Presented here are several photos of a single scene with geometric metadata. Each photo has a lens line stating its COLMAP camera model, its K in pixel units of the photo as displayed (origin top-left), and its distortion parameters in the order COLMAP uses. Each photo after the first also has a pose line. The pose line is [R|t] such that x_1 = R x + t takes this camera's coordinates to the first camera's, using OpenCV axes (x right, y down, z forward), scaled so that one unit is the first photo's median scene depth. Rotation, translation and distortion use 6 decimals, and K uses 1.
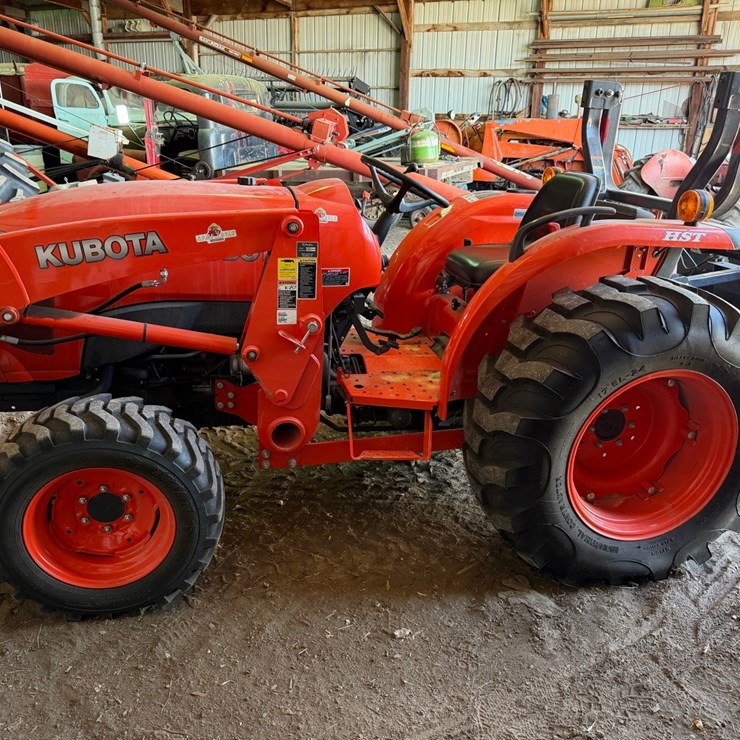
lens RADIAL K [[668.8, 0, 370.0], [0, 668.8, 370.0], [0, 0, 1]] dist [0.005709, 0.003705]
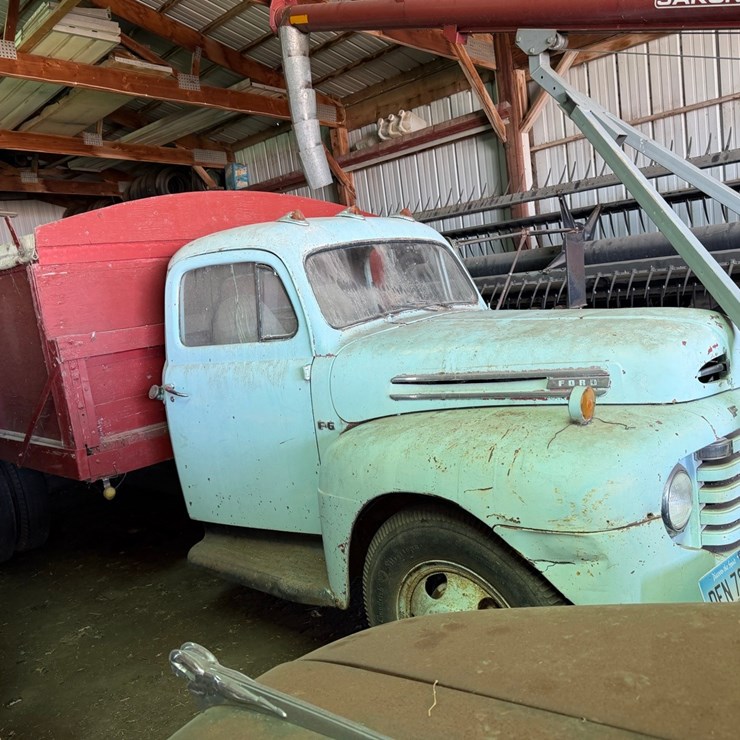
lens RADIAL K [[668.8, 0, 370.0], [0, 668.8, 370.0], [0, 0, 1]] dist [0.005709, 0.003705]
pose [[0.926175, -0.091374, -0.365855, -0.200916], [0.023048, 0.982101, -0.186938, -0.238722], [0.376388, 0.164705, 0.911704, 0.561188]]
